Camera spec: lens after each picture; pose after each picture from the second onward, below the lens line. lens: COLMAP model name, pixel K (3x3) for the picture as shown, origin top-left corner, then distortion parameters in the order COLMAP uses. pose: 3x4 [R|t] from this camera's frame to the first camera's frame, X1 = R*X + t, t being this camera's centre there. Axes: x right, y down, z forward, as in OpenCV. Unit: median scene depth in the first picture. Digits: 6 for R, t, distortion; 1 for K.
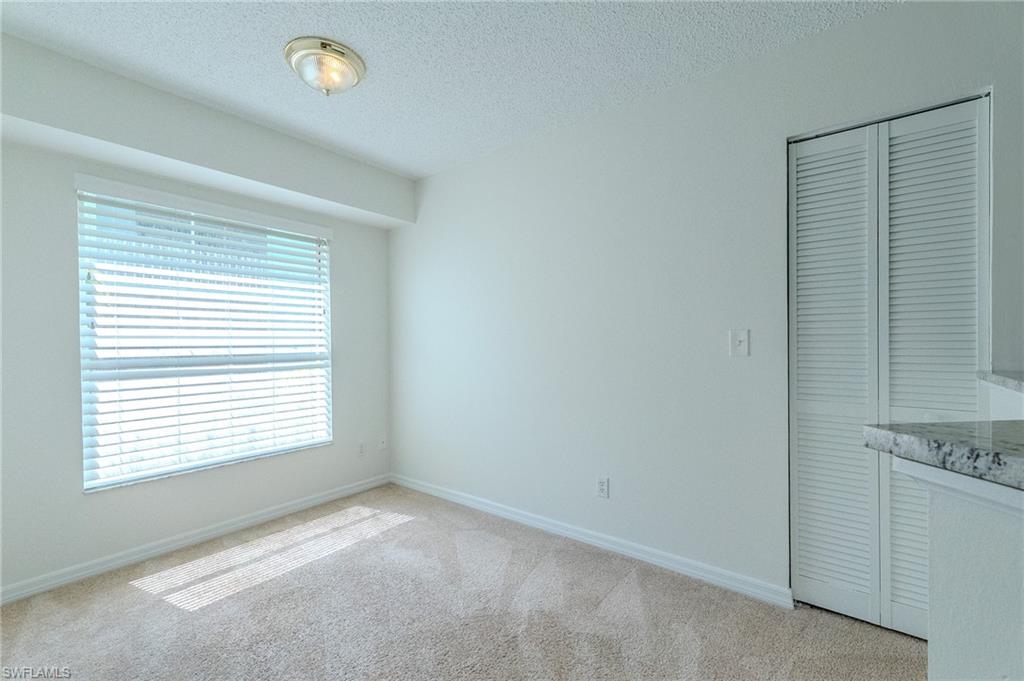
lens RADIAL K [[438.8, 0, 516.0], [0, 438.8, 346.2], [0, 0, 1]] dist [0.016100, -0.000102]
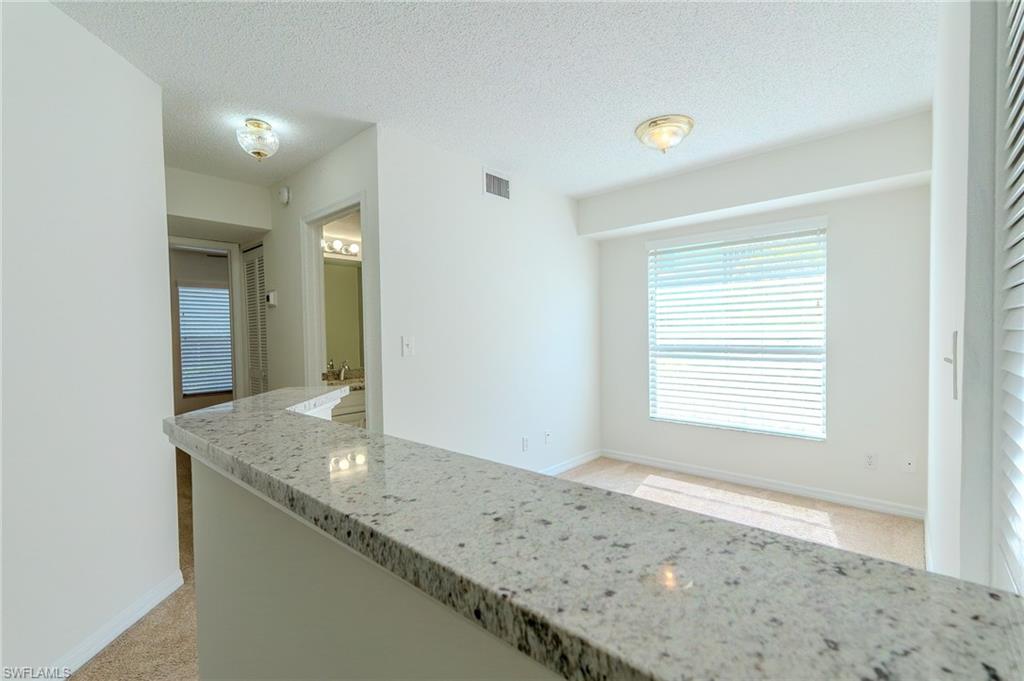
lens RADIAL K [[438.8, 0, 515.3], [0, 438.8, 336.8], [0, 0, 1]] dist [0.016100, -0.000102]
pose [[-0.048511, 0.018334, -0.998654, 0.646212], [-0.000110, 0.999831, 0.018361, -0.027006], [0.998823, 0.001000, -0.048501, 0.424277]]
